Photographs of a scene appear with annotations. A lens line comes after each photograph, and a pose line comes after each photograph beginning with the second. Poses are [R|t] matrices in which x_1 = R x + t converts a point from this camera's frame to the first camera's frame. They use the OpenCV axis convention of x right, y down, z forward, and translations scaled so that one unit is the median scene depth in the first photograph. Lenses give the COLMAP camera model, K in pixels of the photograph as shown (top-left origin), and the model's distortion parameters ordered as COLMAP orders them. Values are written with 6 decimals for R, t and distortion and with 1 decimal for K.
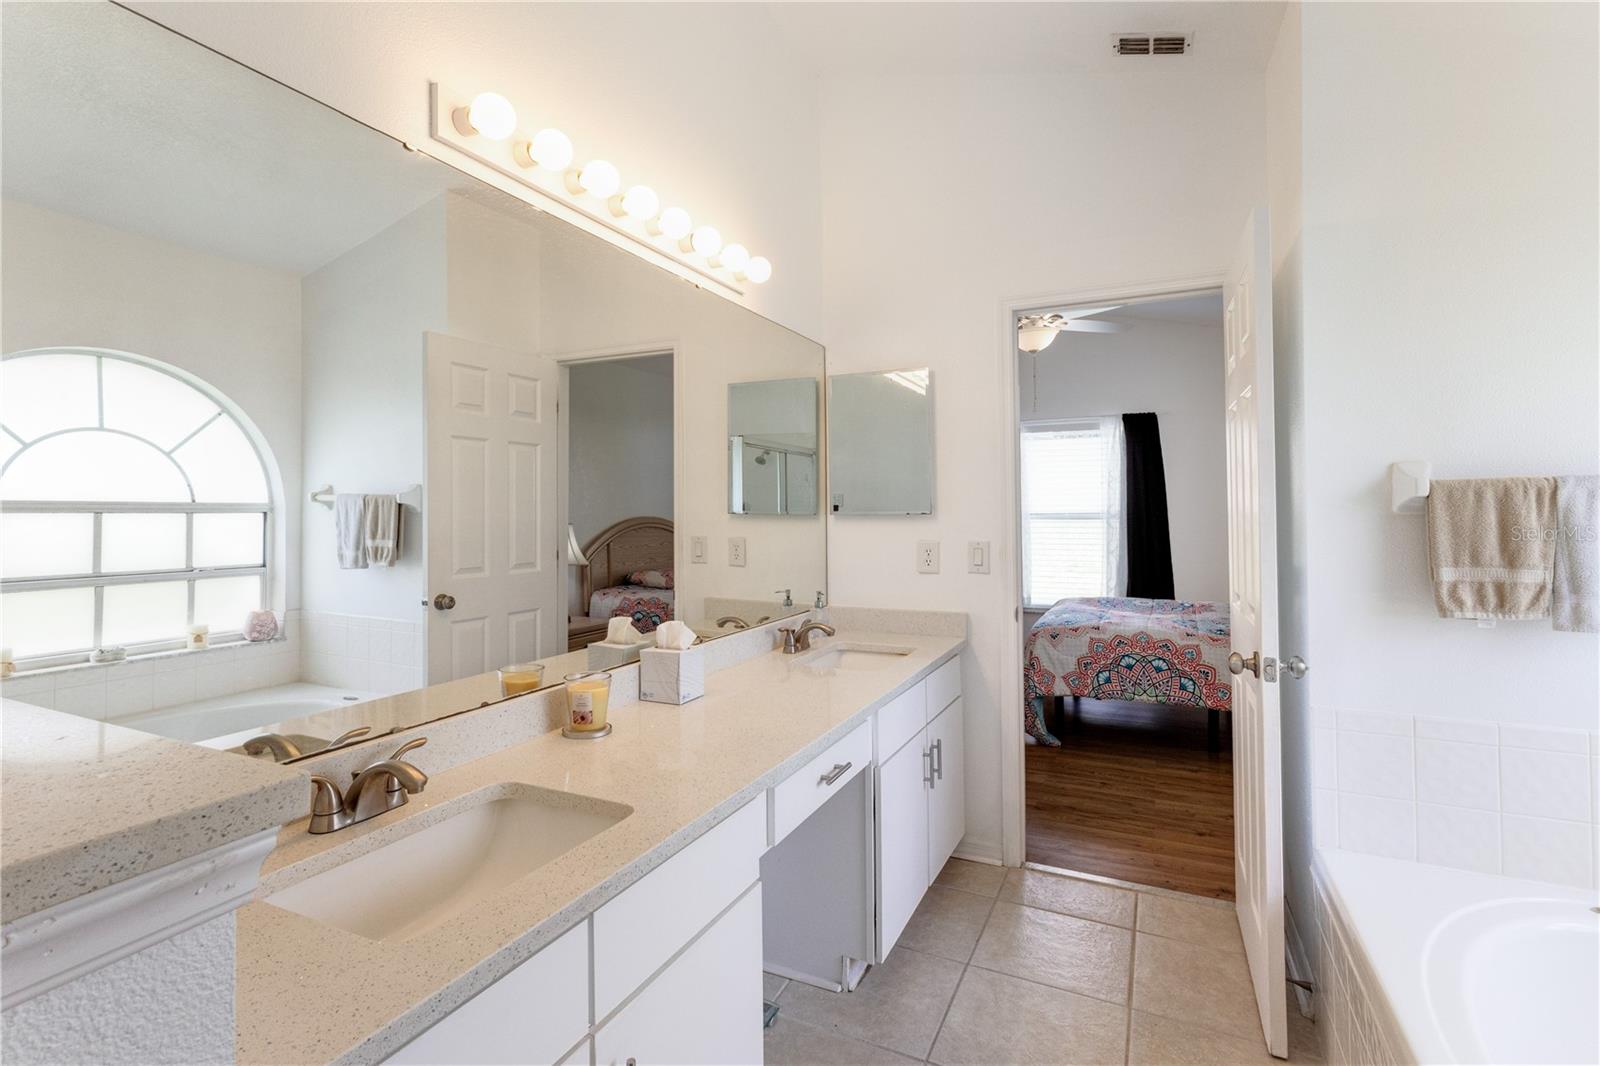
lens RADIAL K [[745.2, 0, 798.3], [0, 745.2, 516.1], [0, 0, 1]] dist [0.008443, 0.001334]
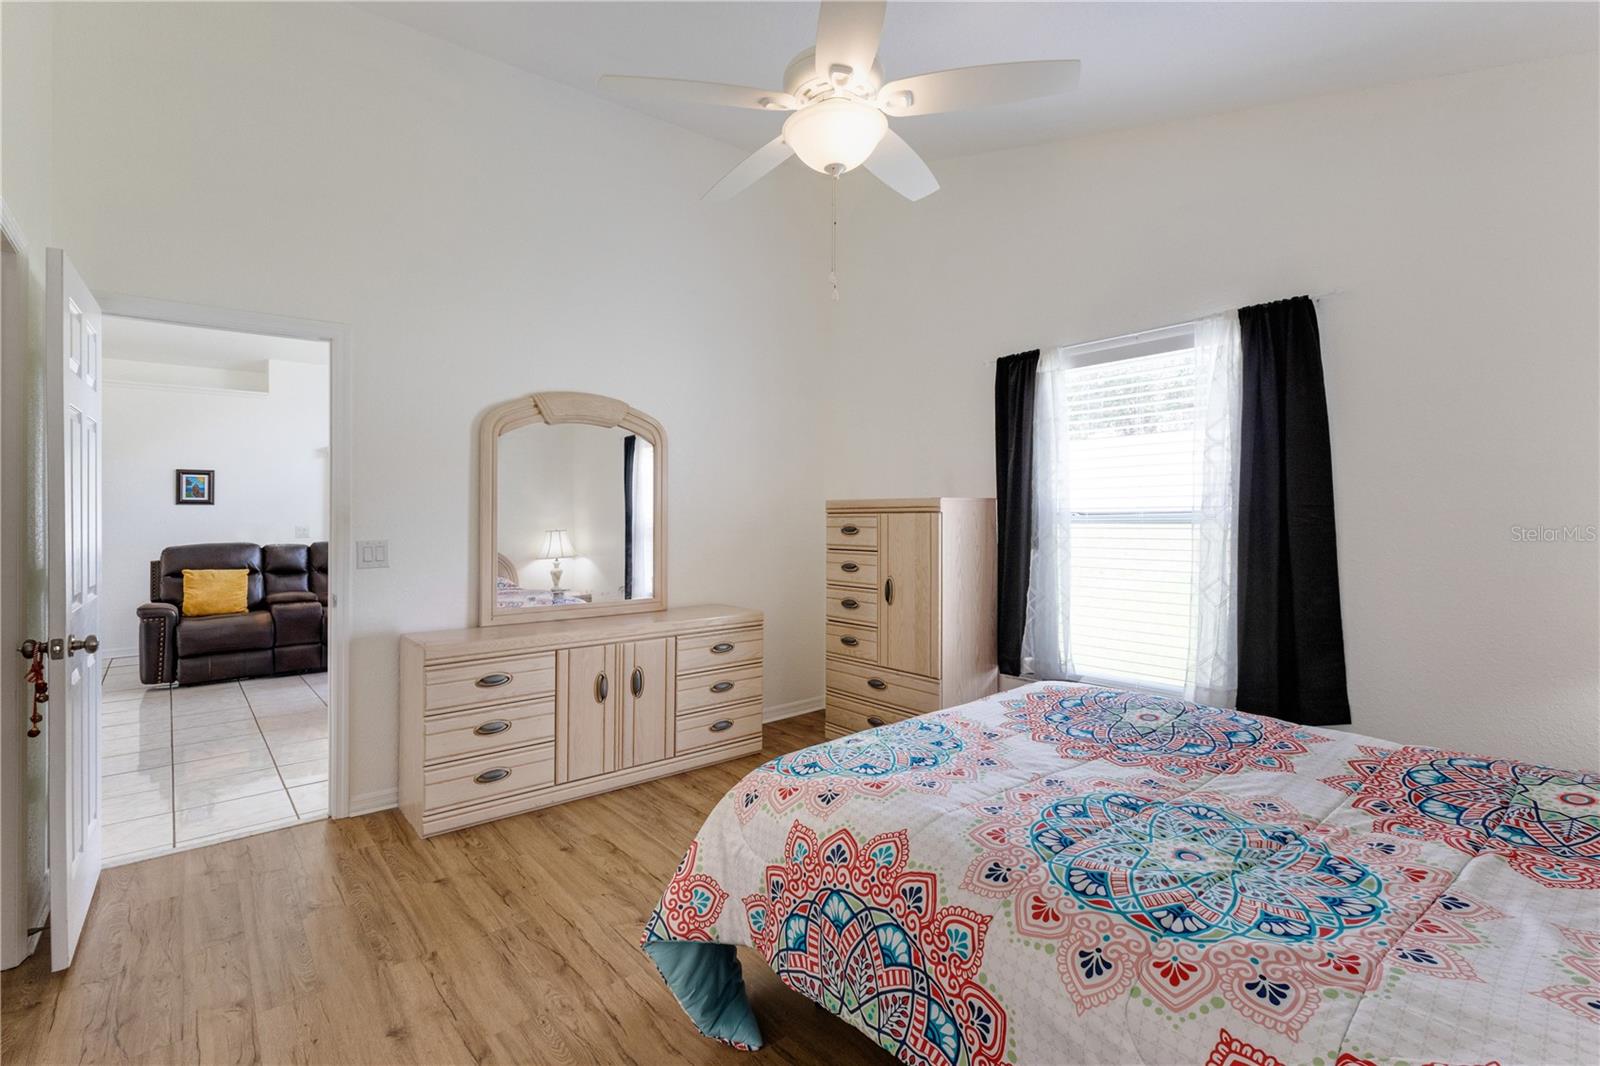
lens RADIAL K [[745.2, 0, 810.2], [0, 745.2, 526.3], [0, 0, 1]] dist [0.008443, 0.001334]
pose [[0.905266, 0.007359, -0.424782, 0.571740], [0.001988, 0.999766, 0.021557, -0.007992], [0.424841, -0.020359, 0.905039, 0.635182]]
